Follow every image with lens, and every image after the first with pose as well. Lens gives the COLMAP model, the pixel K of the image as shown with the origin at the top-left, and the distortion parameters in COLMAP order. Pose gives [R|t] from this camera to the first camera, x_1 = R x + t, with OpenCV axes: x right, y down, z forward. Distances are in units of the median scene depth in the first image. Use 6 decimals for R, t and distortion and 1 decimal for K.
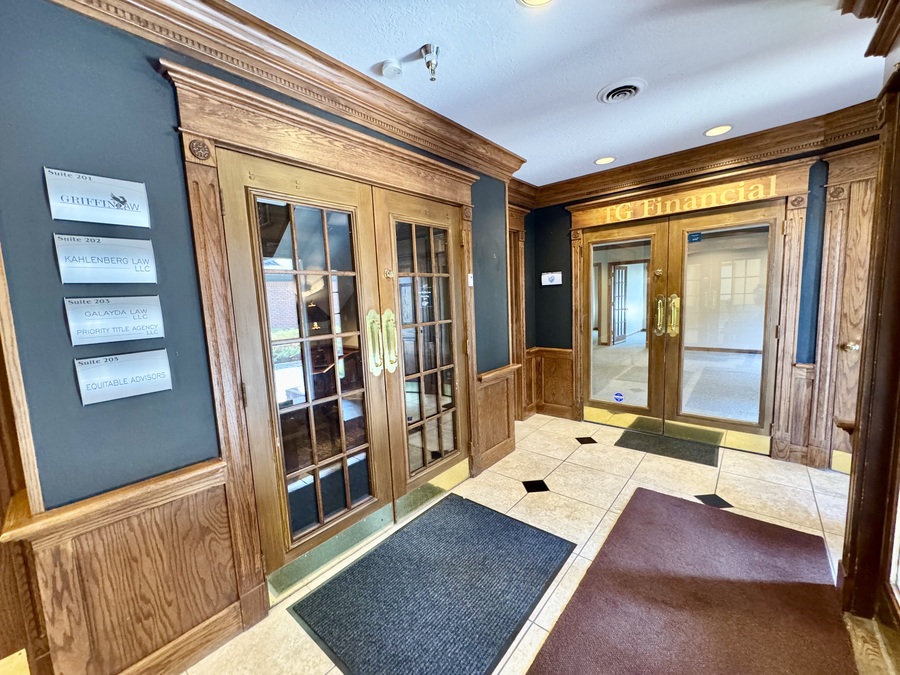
lens RADIAL K [[355.9, 0, 453.1], [0, 355.9, 336.4], [0, 0, 1]] dist [0.002754, -0.000255]
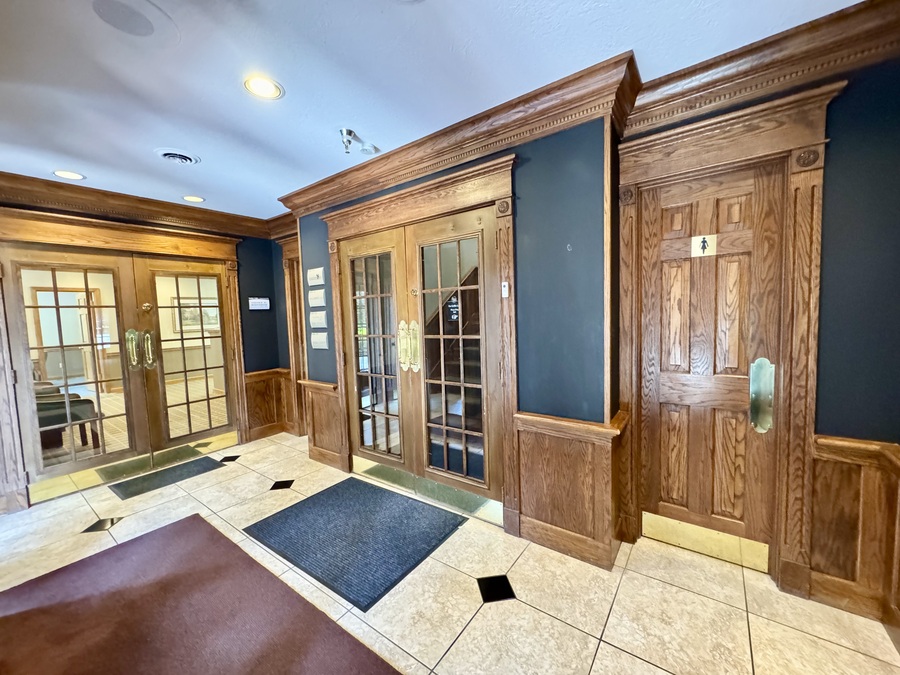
lens RADIAL K [[355.9, 0, 453.1], [0, 355.9, 340.1], [0, 0, 1]] dist [0.002754, -0.000255]
pose [[0.079674, 0.112207, -0.990486, 1.091865], [-0.081392, 0.991059, 0.105725, -0.154624], [0.993493, 0.072194, 0.088094, 1.052458]]
